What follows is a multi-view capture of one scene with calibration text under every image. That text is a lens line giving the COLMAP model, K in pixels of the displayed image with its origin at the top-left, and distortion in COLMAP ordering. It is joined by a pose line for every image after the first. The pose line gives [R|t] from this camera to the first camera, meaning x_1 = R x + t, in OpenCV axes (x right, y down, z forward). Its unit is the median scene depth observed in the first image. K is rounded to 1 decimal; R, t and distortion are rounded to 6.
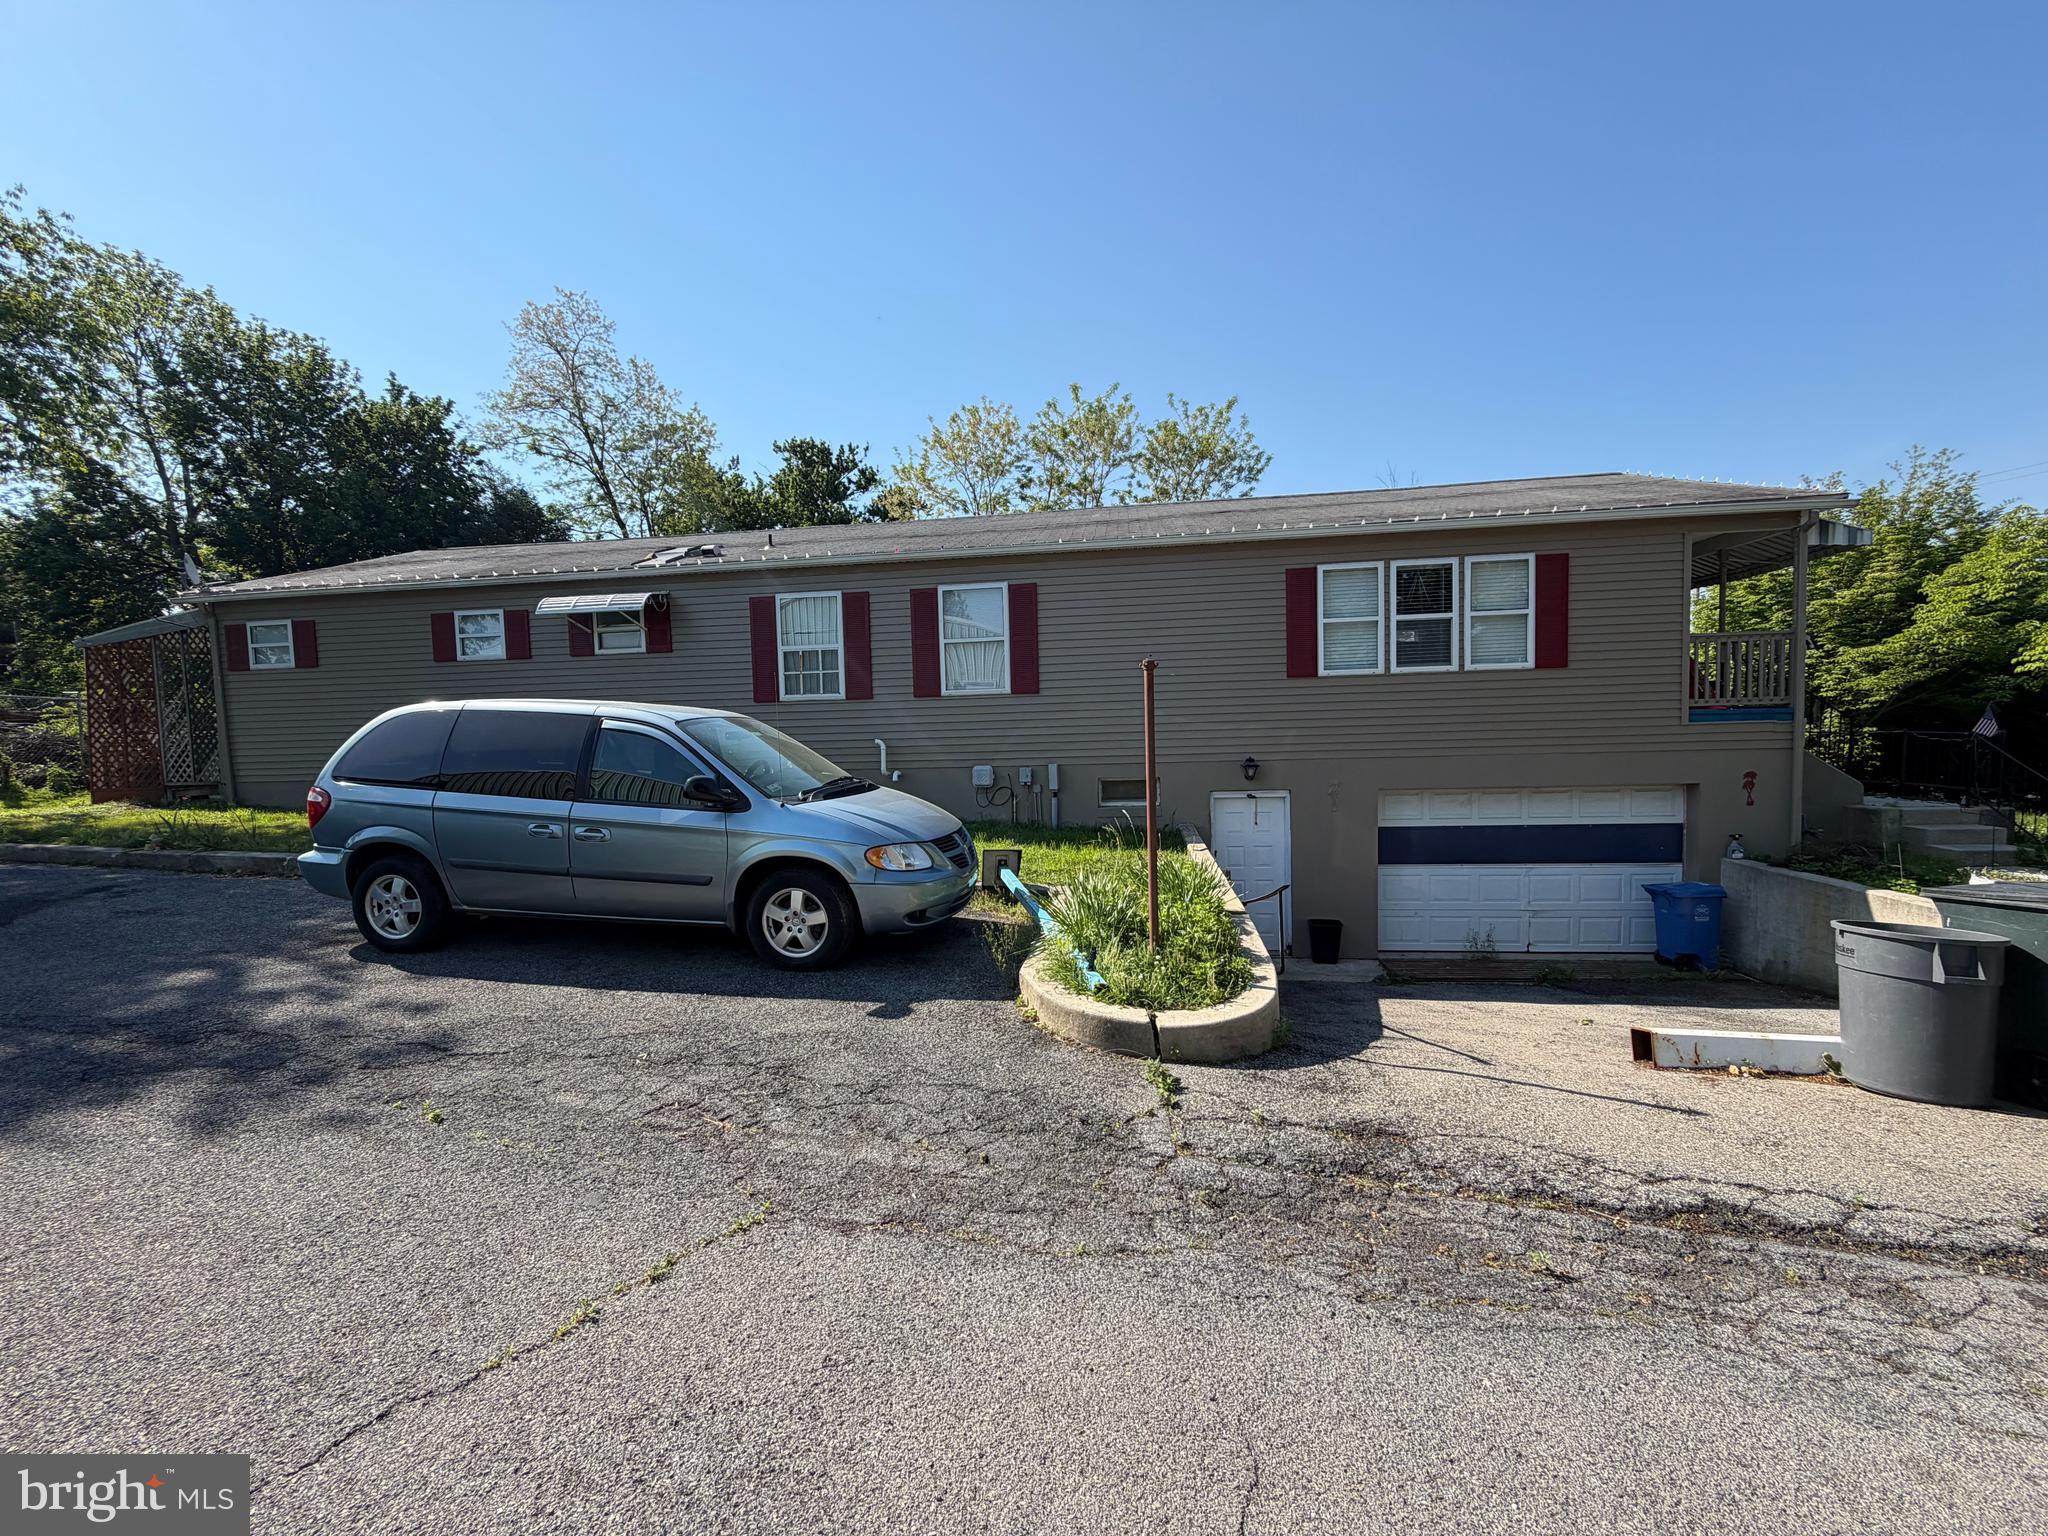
lens RADIAL K [[817.6, 0, 1019.1], [0, 817.6, 769.6], [0, 0, 1]] dist [0.000496, 0.000077]
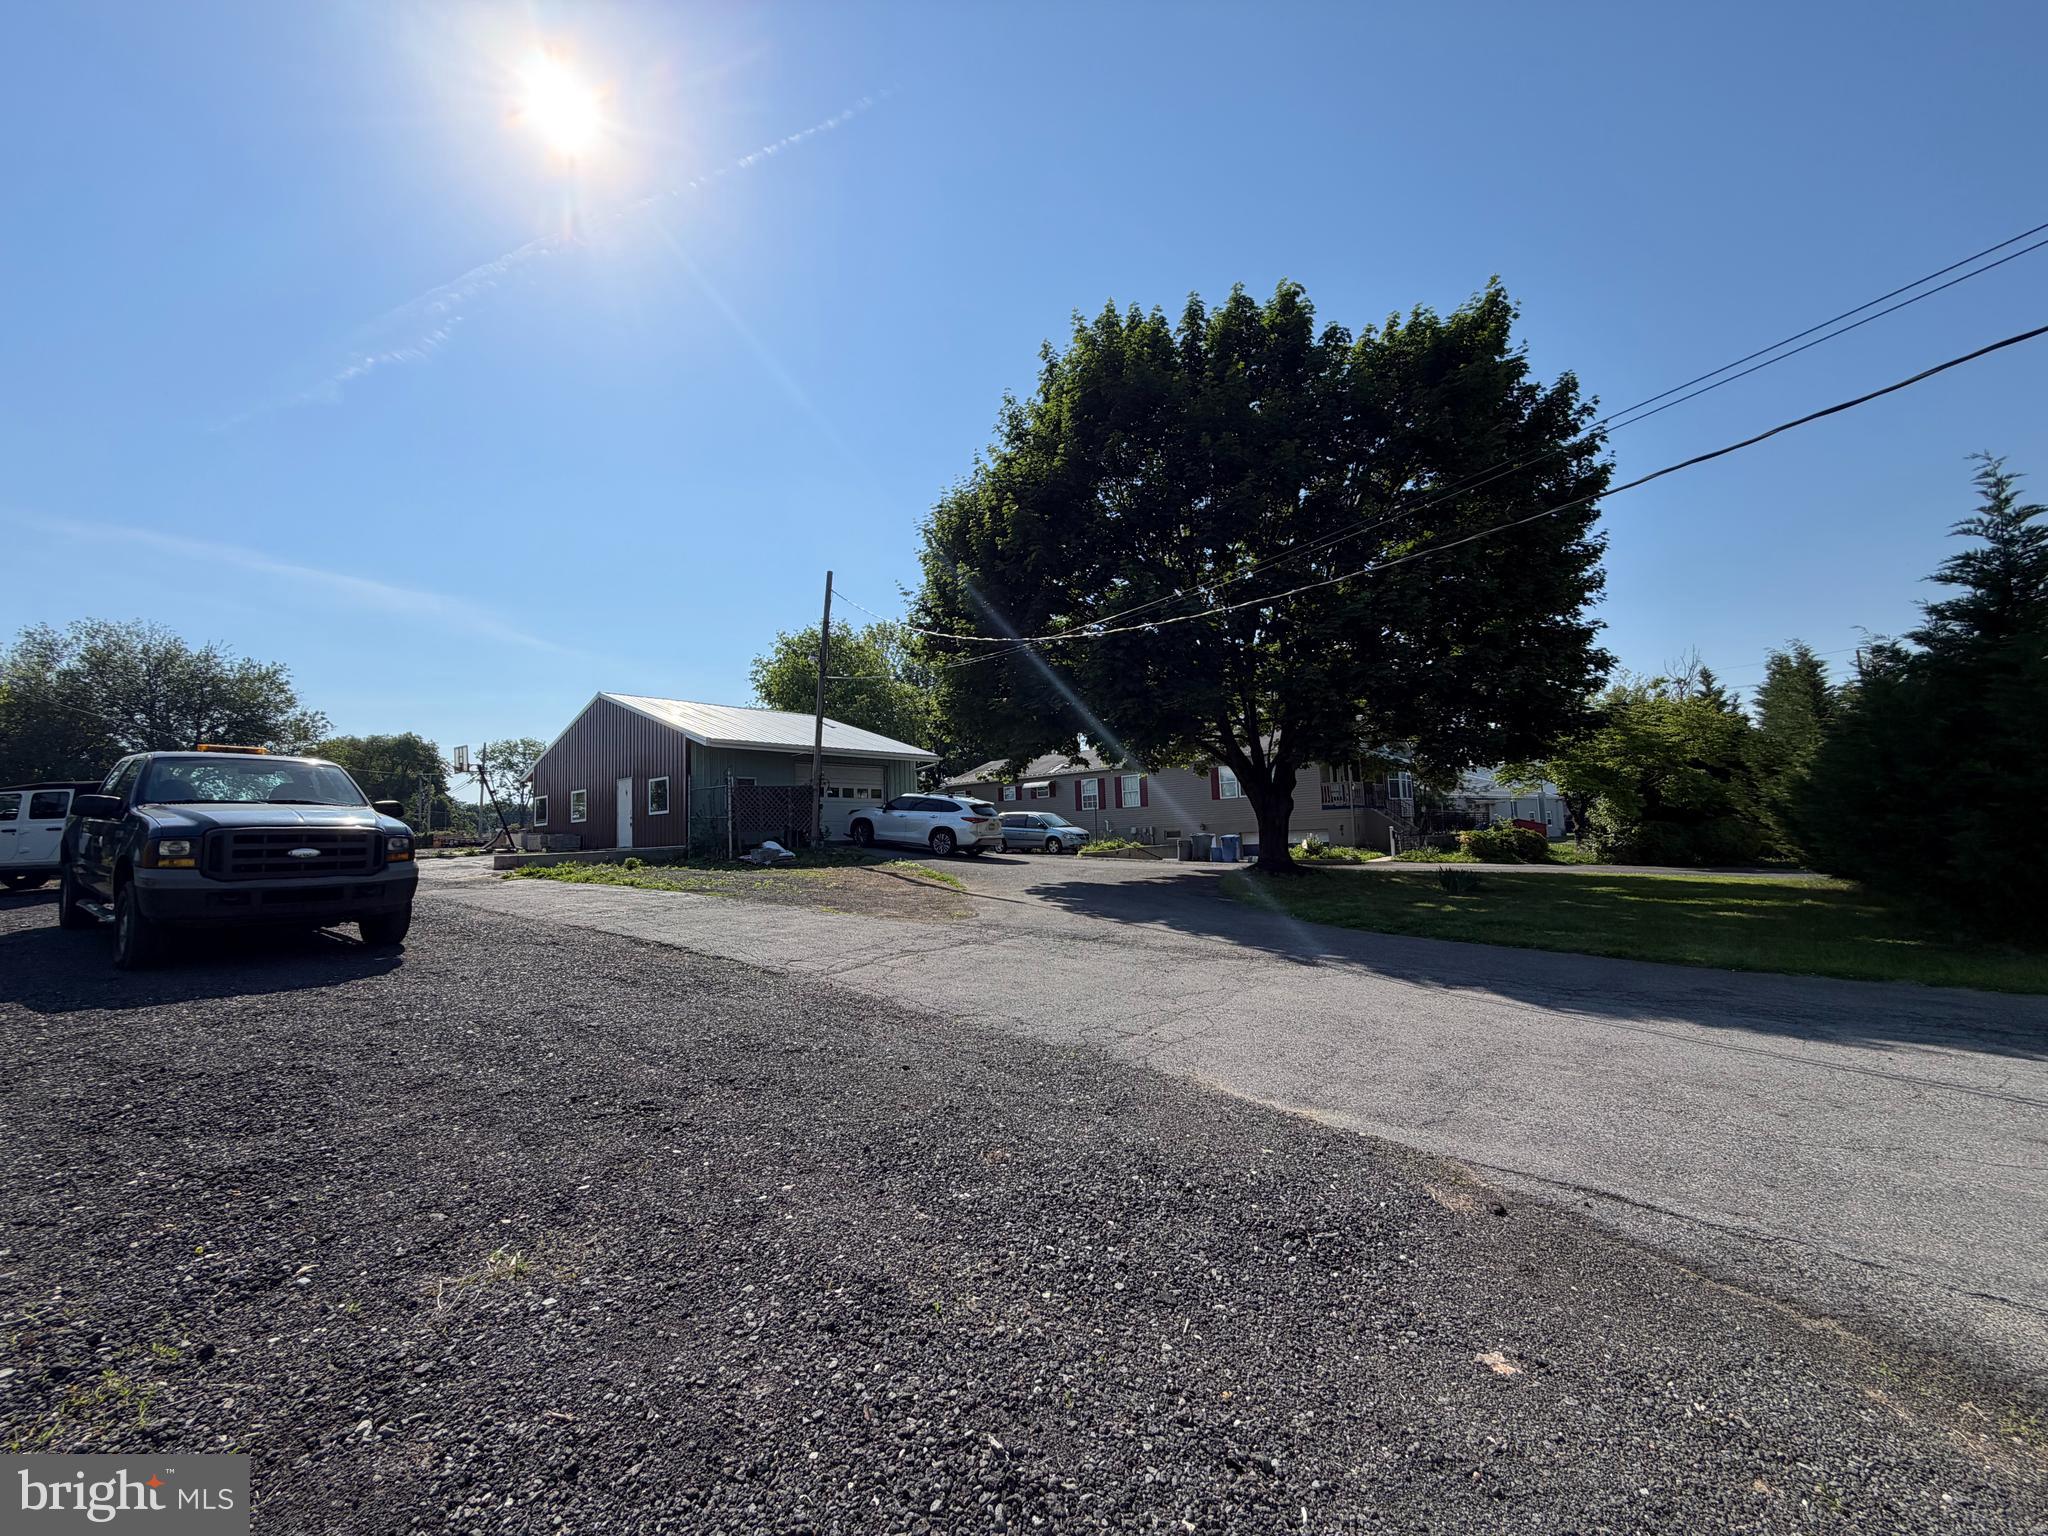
lens RADIAL K [[817.6, 0, 1019.1], [0, 817.6, 769.6], [0, 0, 1]] dist [0.000496, 0.000077]
pose [[0.851308, -0.050910, -0.522190, 1.346151], [-0.013718, 0.992781, -0.119153, 0.167829], [0.524487, 0.108599, 0.844464, -2.166471]]
